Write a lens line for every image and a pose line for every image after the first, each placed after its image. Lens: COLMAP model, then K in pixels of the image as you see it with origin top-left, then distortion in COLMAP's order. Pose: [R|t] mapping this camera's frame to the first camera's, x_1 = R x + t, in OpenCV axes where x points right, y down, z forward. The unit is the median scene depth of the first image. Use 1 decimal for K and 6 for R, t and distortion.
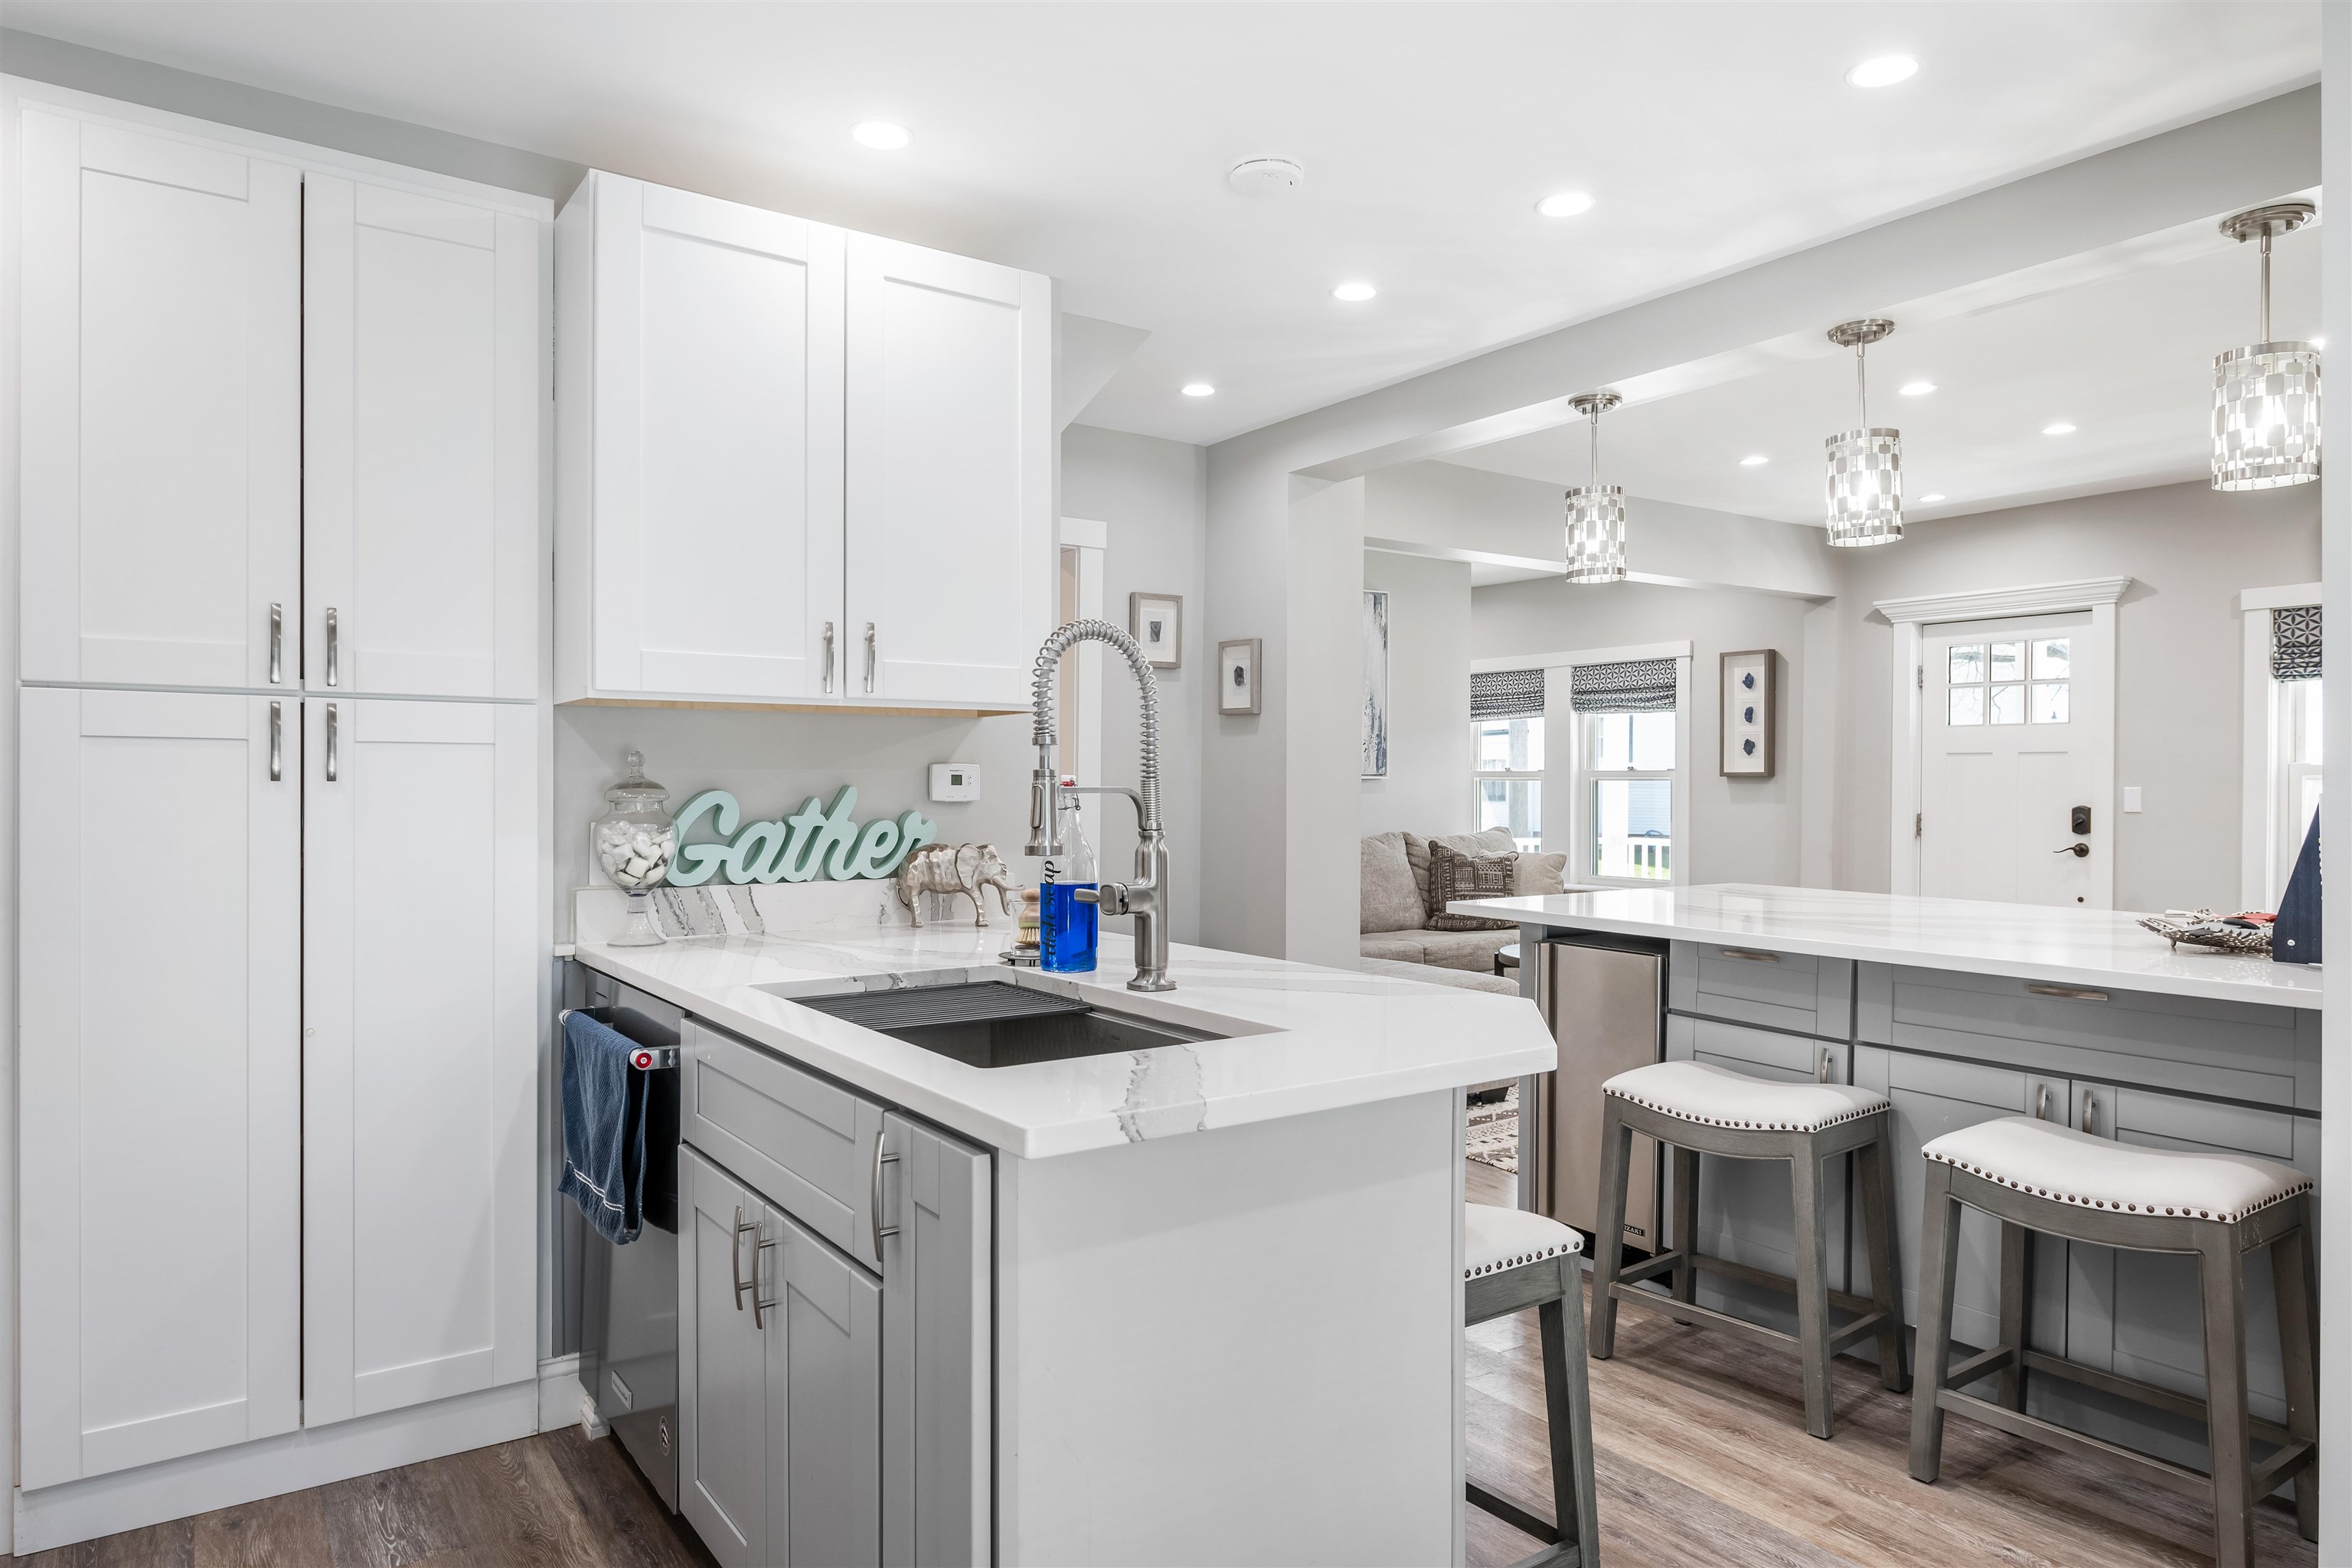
lens RADIAL K [[1433.3, 0, 1176.0], [0, 1433.3, 792.5], [0, 0, 1]] dist [-0.008767, -0.000485]
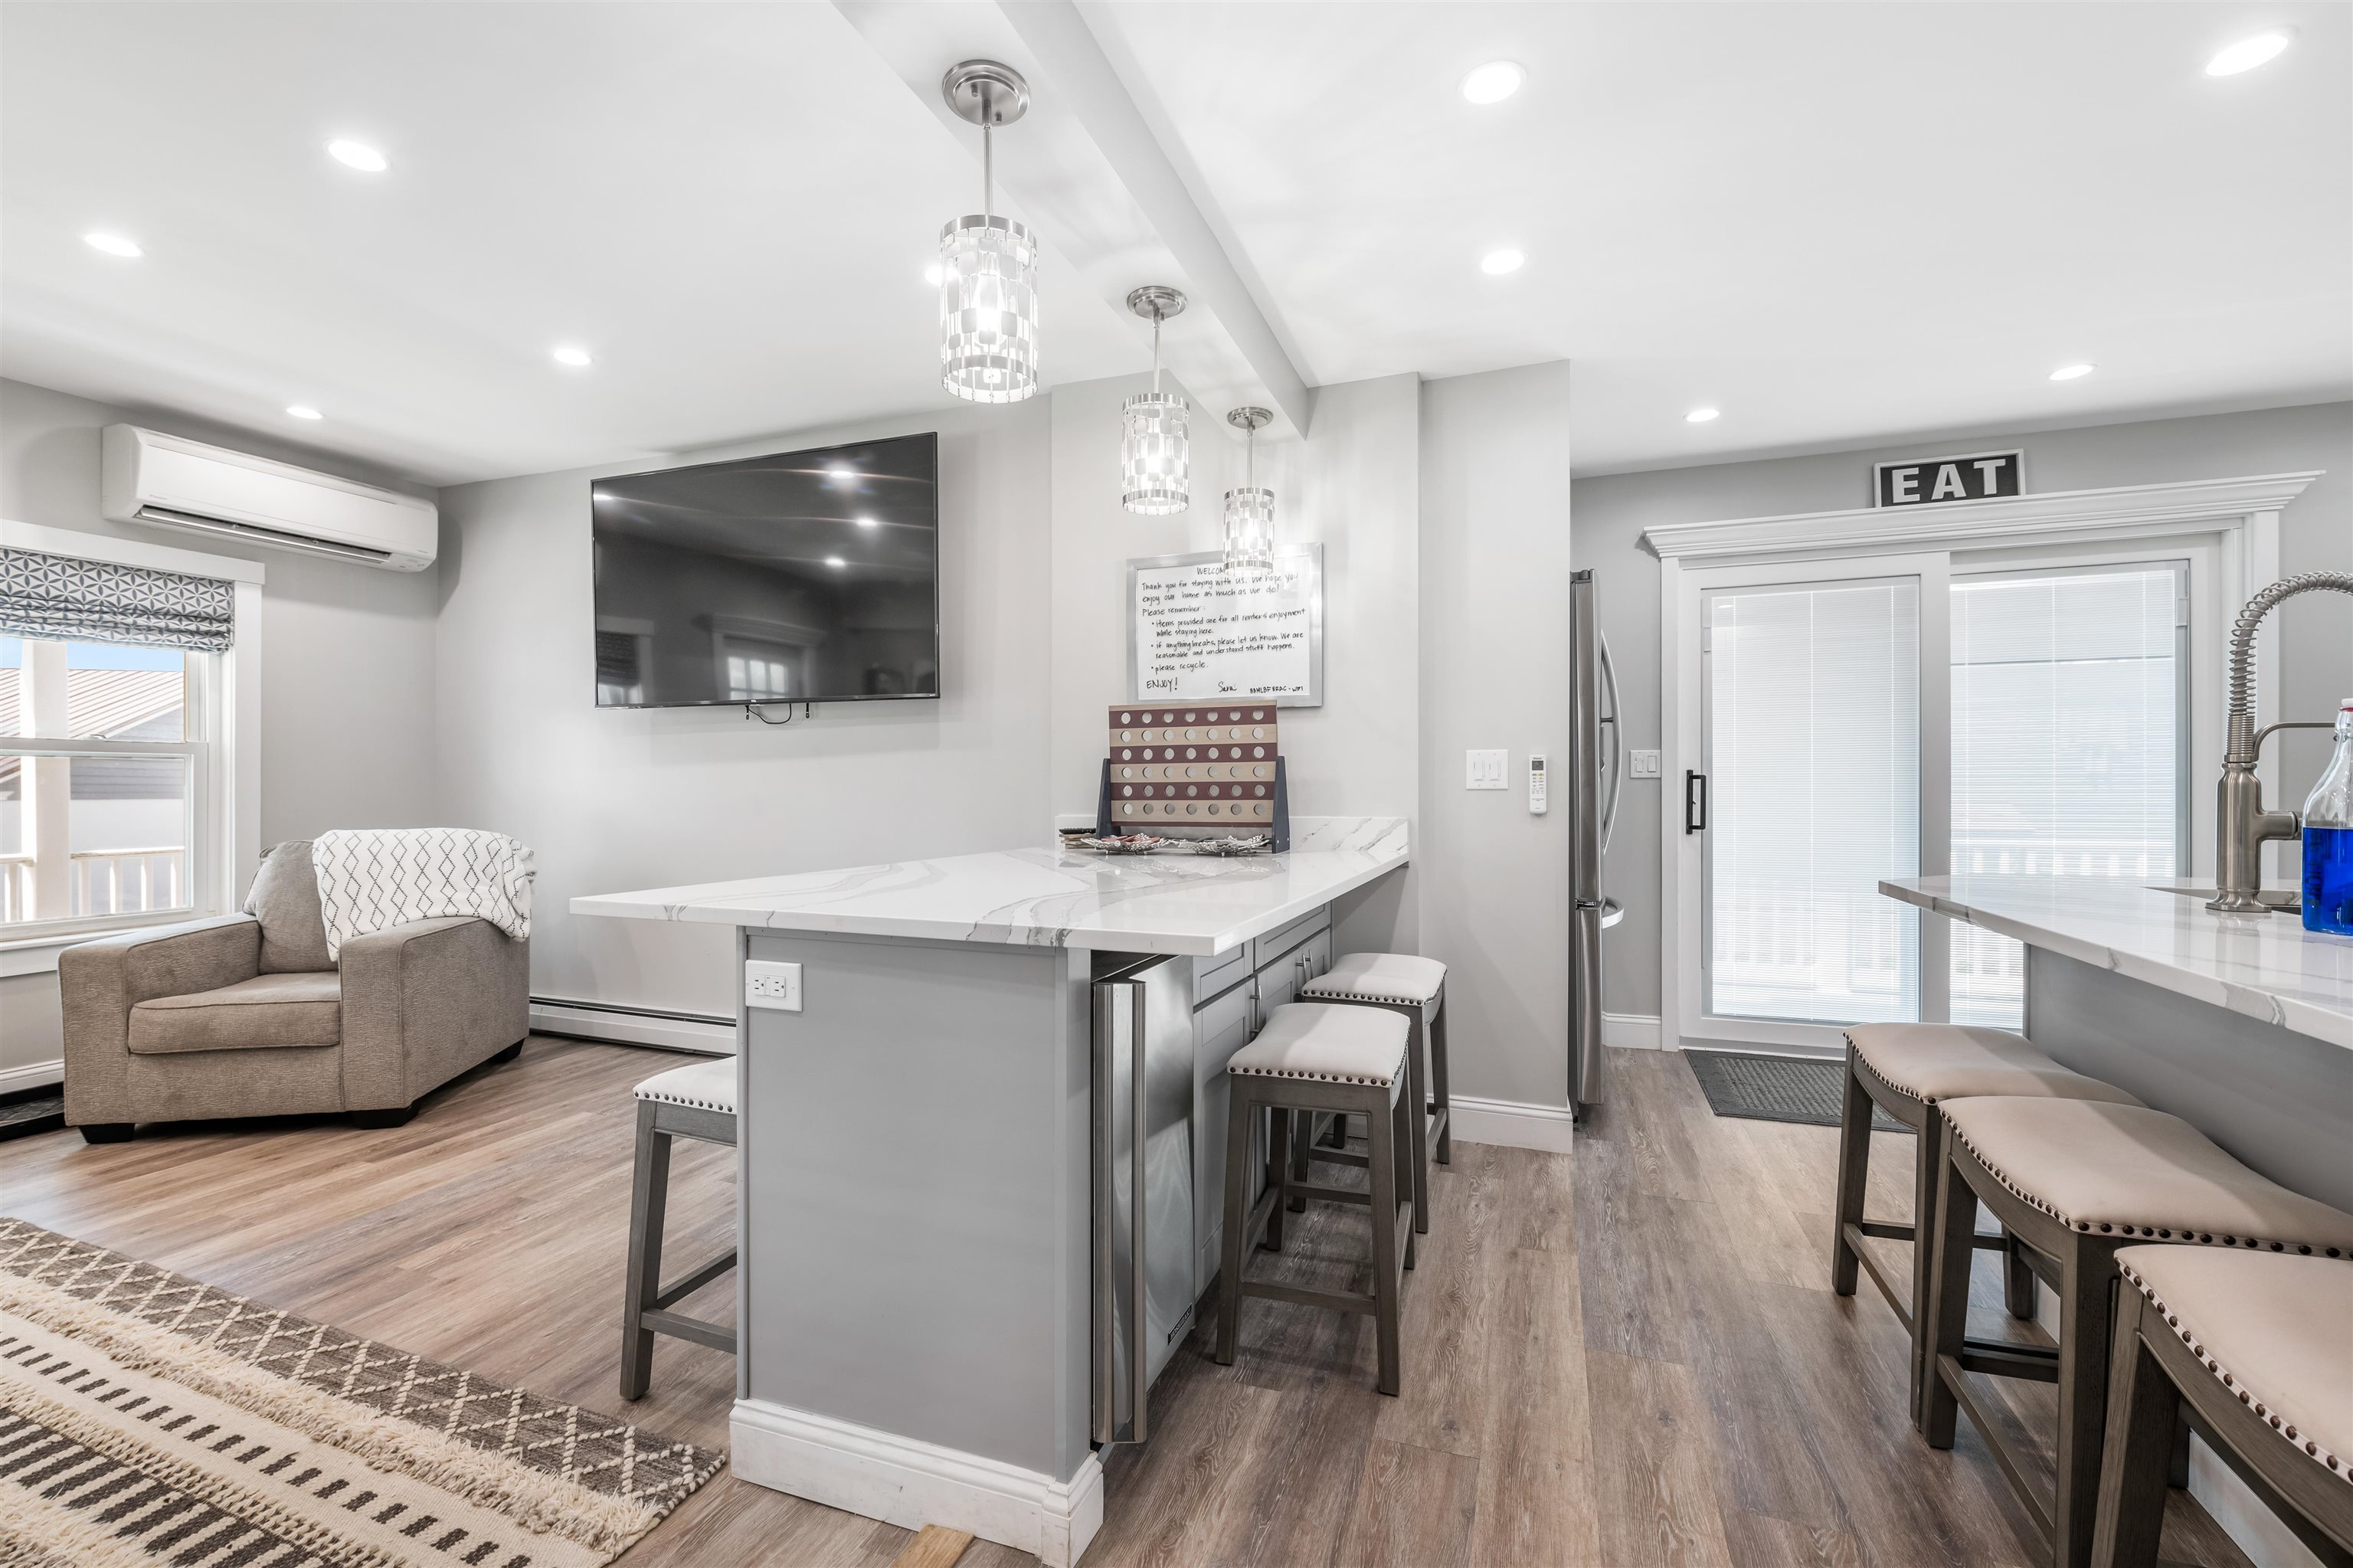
lens RADIAL K [[979.5, 0, 1168.0], [0, 979.5, 789.7], [0, 0, 1]] dist [-0.009897, -0.000250]
pose [[-0.566611, -0.003044, 0.823980, -0.123604], [0.007729, 0.999930, 0.009009, 0.024608], [-0.823949, 0.011473, -0.566547, 1.573789]]
